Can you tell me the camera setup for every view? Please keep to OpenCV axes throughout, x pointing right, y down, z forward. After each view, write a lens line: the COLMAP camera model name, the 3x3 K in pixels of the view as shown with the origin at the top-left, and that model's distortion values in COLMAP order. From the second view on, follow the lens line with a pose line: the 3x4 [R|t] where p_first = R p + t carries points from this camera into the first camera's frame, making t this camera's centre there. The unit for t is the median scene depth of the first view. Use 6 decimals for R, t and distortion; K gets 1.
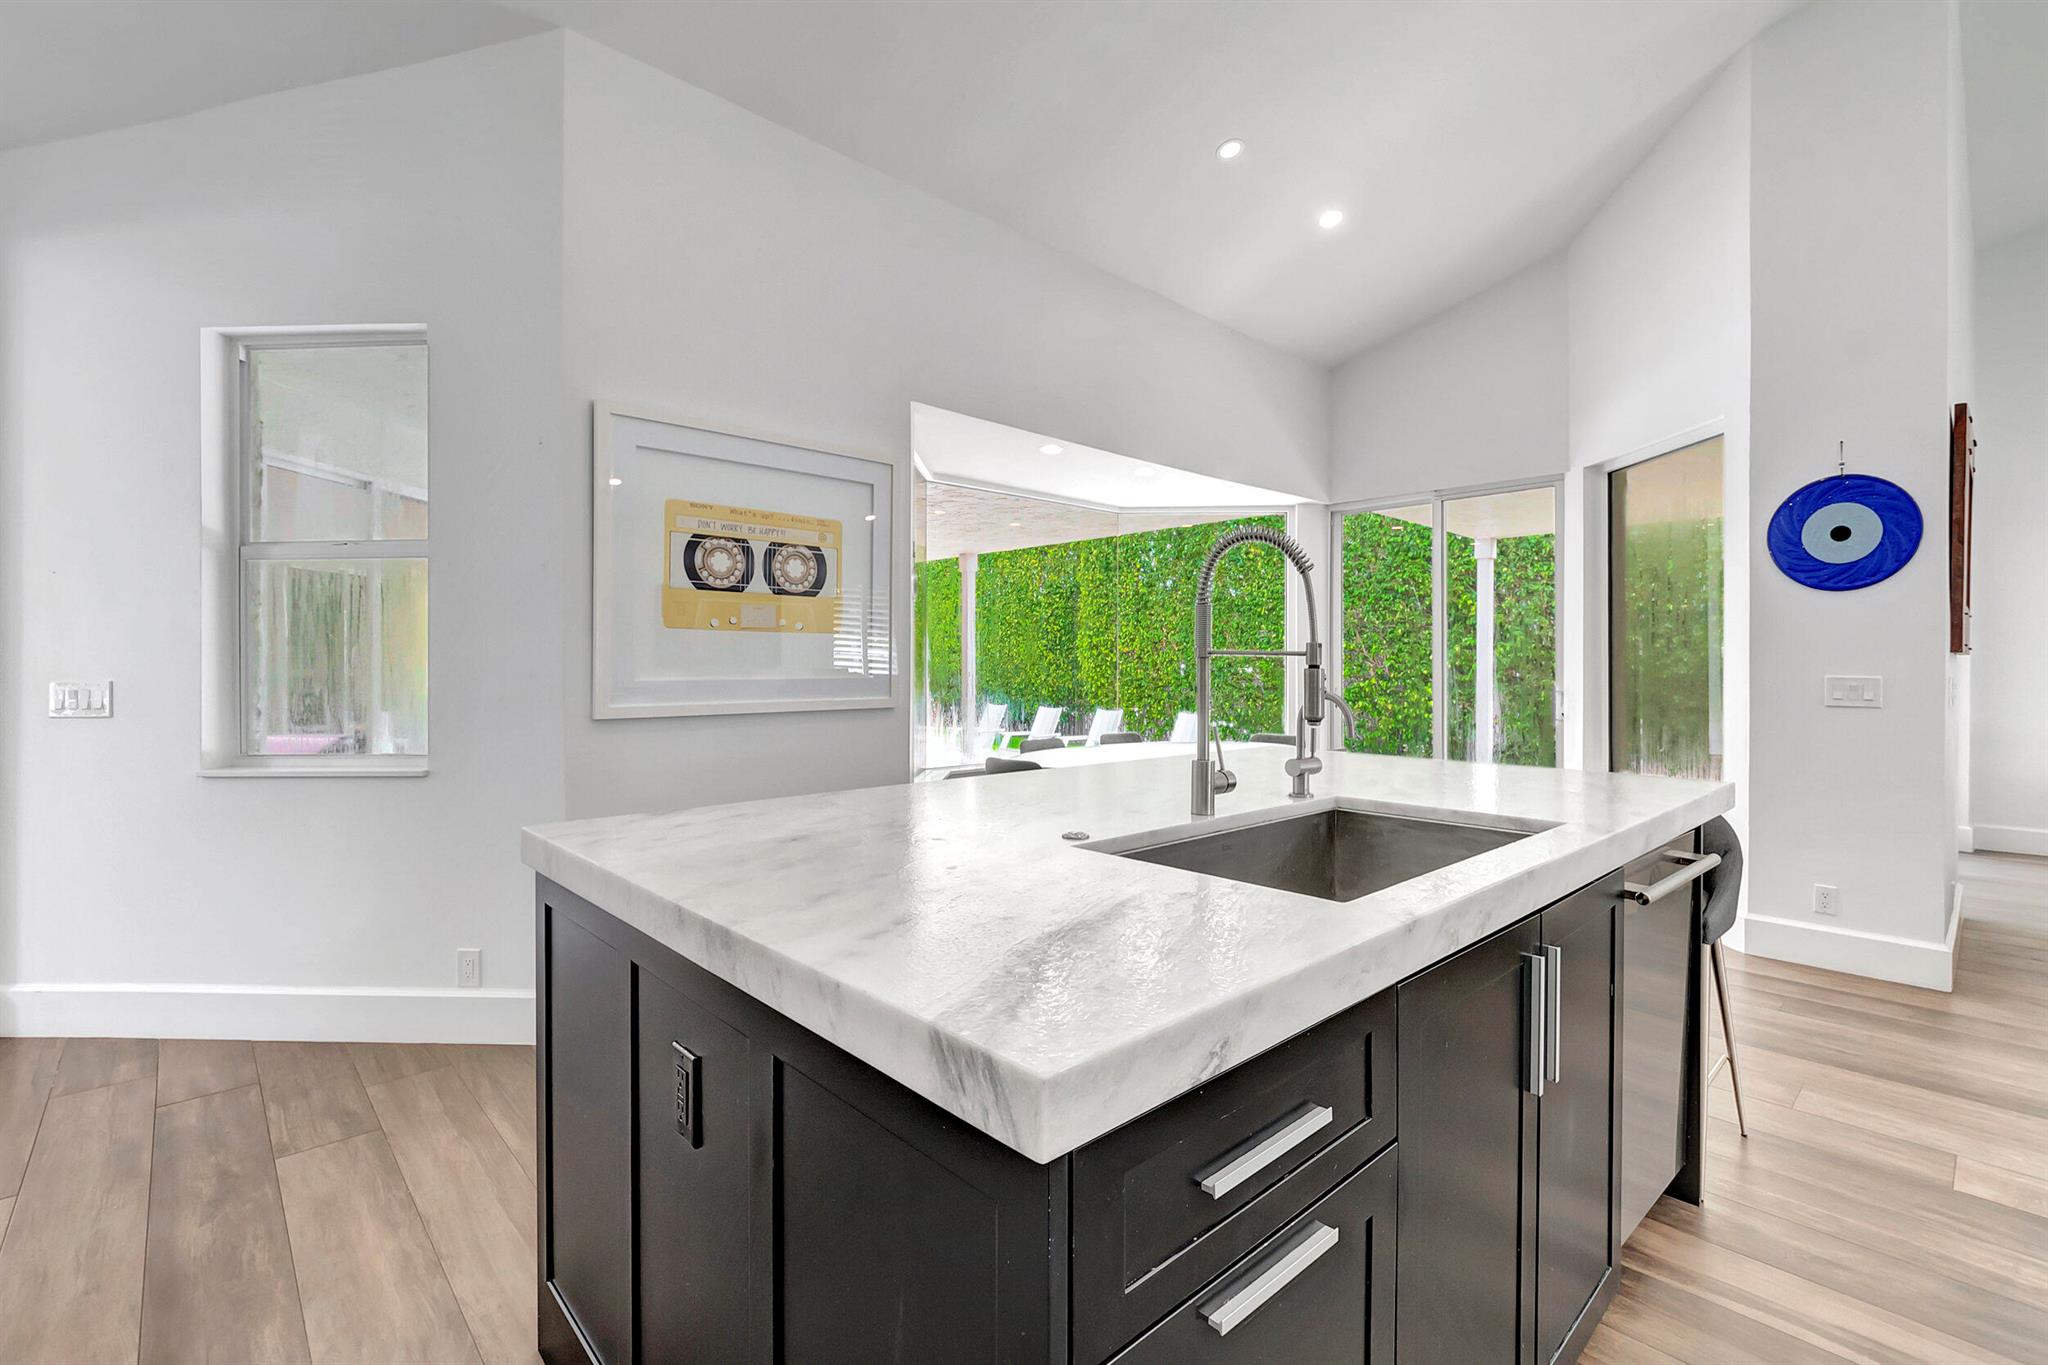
lens RADIAL K [[908.0, 0, 1015.4], [0, 908.0, 661.0], [0, 0, 1]] dist [-0.005448, 0.000033]
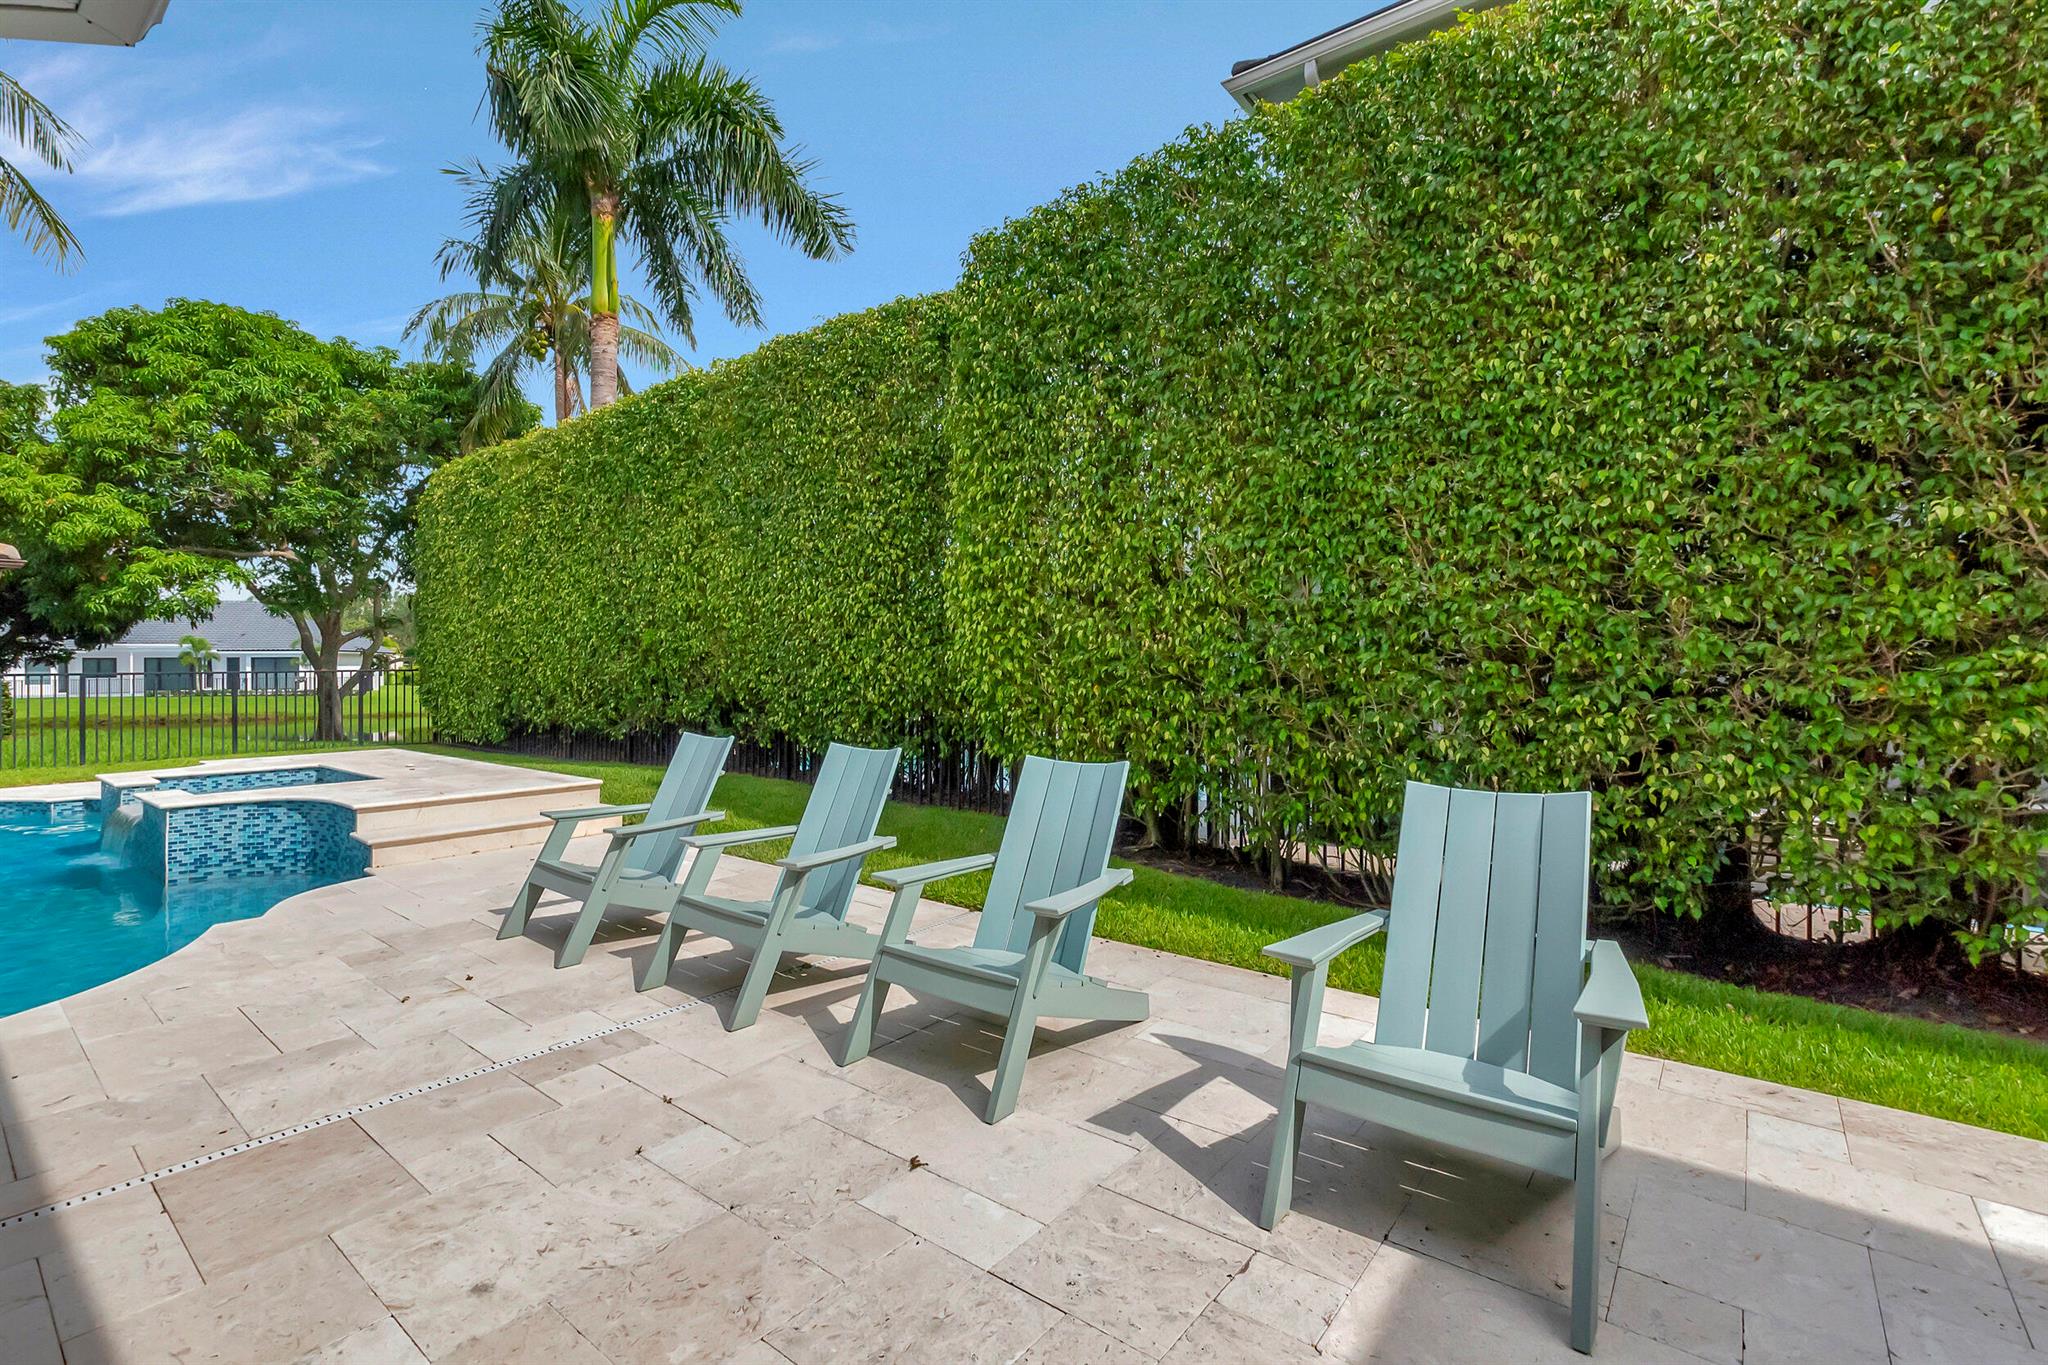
lens RADIAL K [[908.0, 0, 1015.4], [0, 908.0, 661.0], [0, 0, 1]] dist [-0.005448, 0.000033]
pose [[0.987125, -0.009122, 0.159692, 0.035176], [0.008657, 0.999956, 0.003605, 0.018455], [-0.159718, -0.002176, 0.987160, 0.613129]]
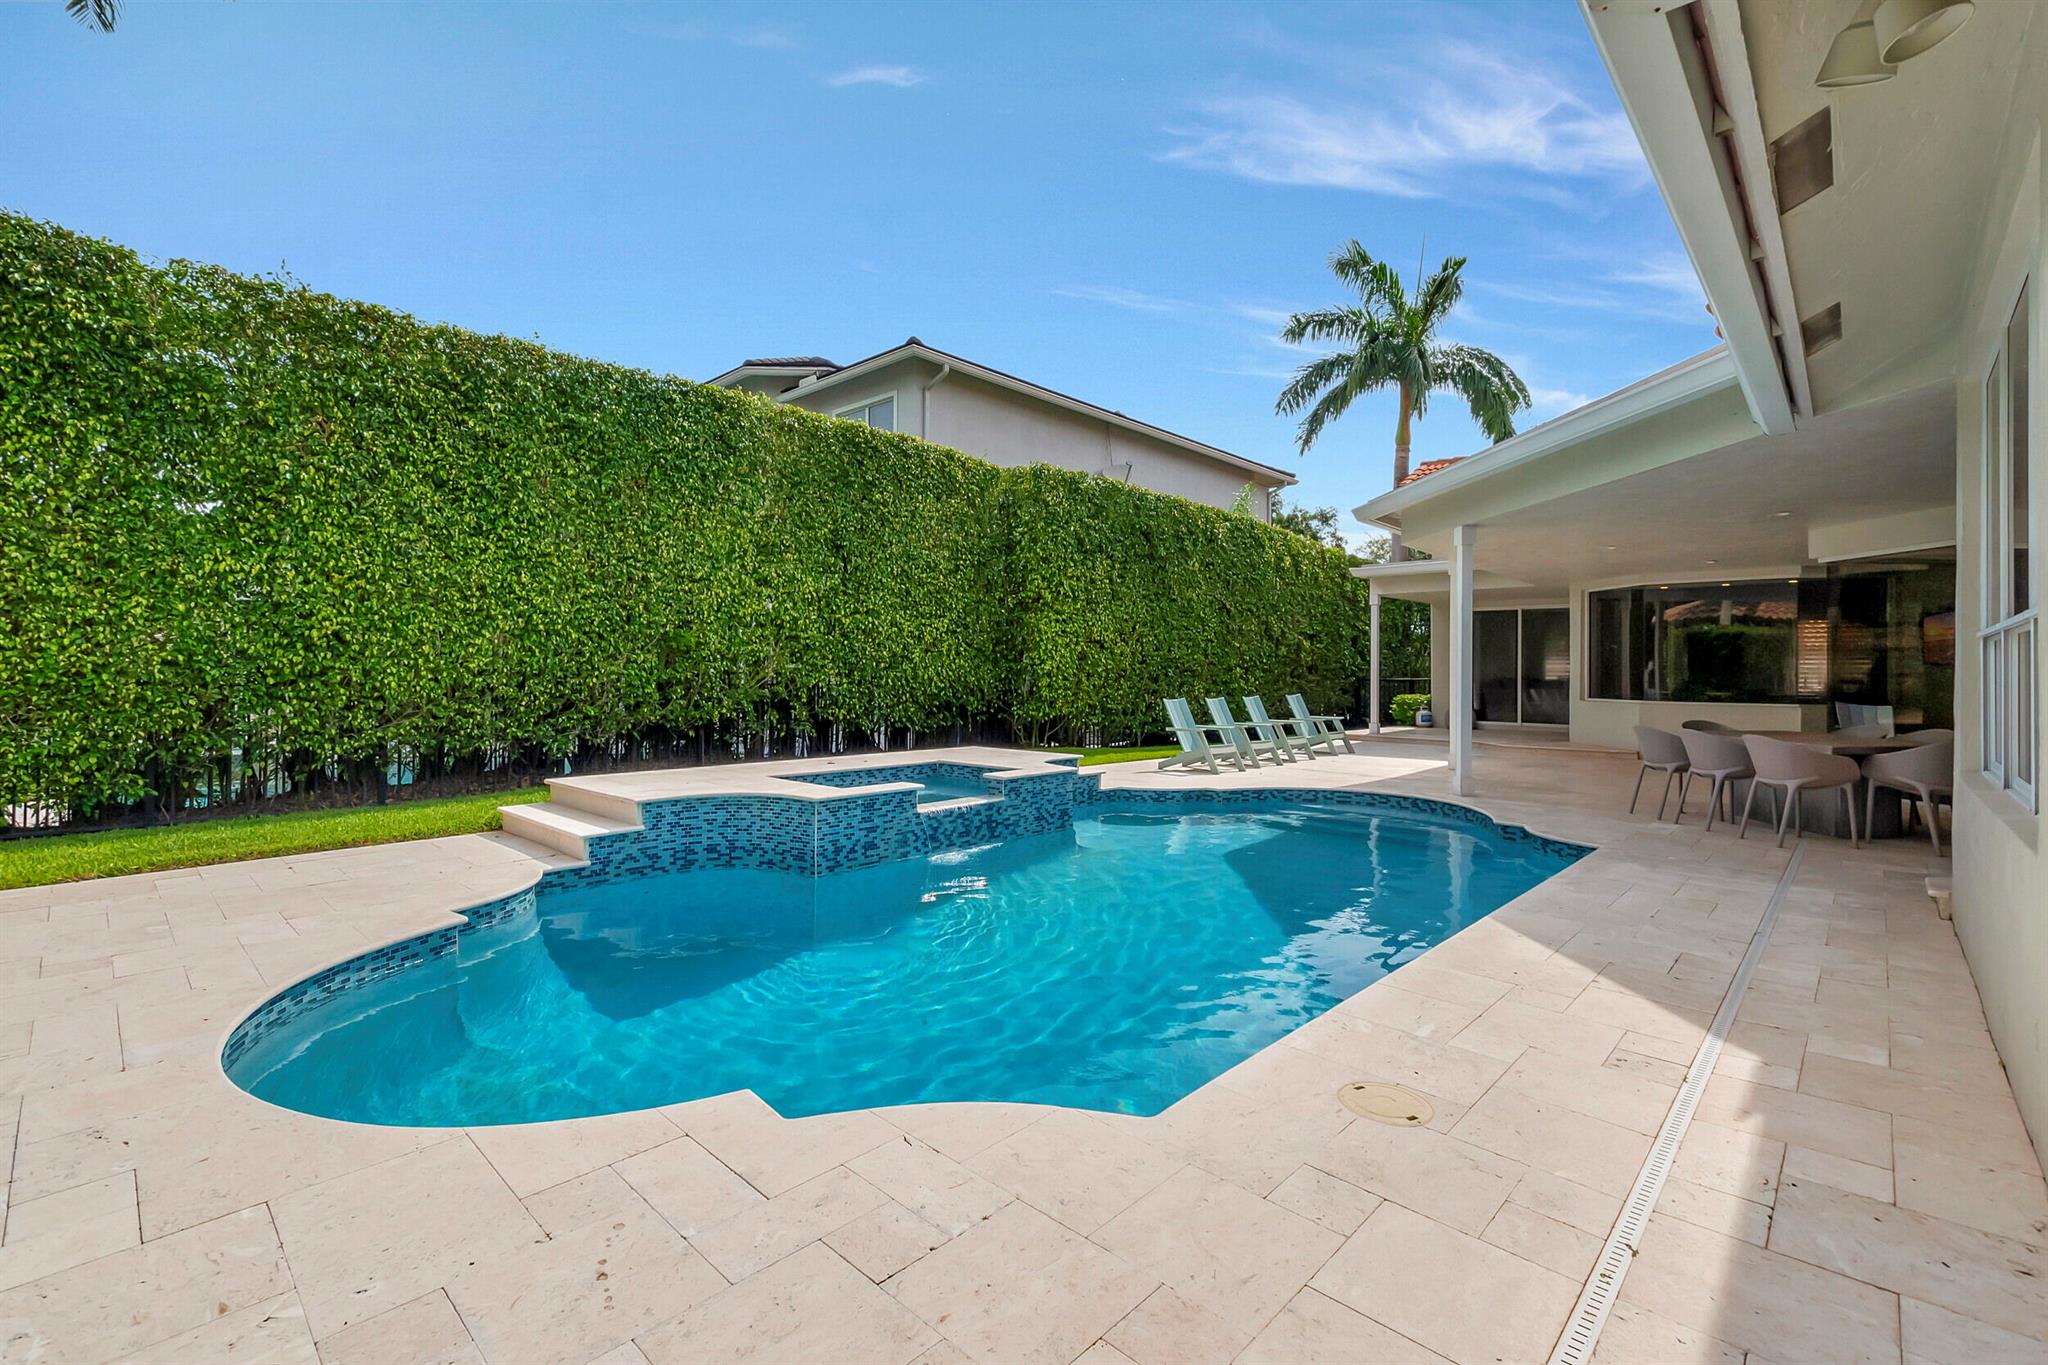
lens RADIAL K [[908.0, 0, 1015.4], [0, 908.0, 661.0], [0, 0, 1]] dist [-0.005448, 0.000033]
pose [[-0.072069, 0.013058, 0.997314, -0.808671], [-0.007174, 0.999882, -0.013610, 0.024071], [-0.997374, -0.008135, -0.071967, 1.141525]]
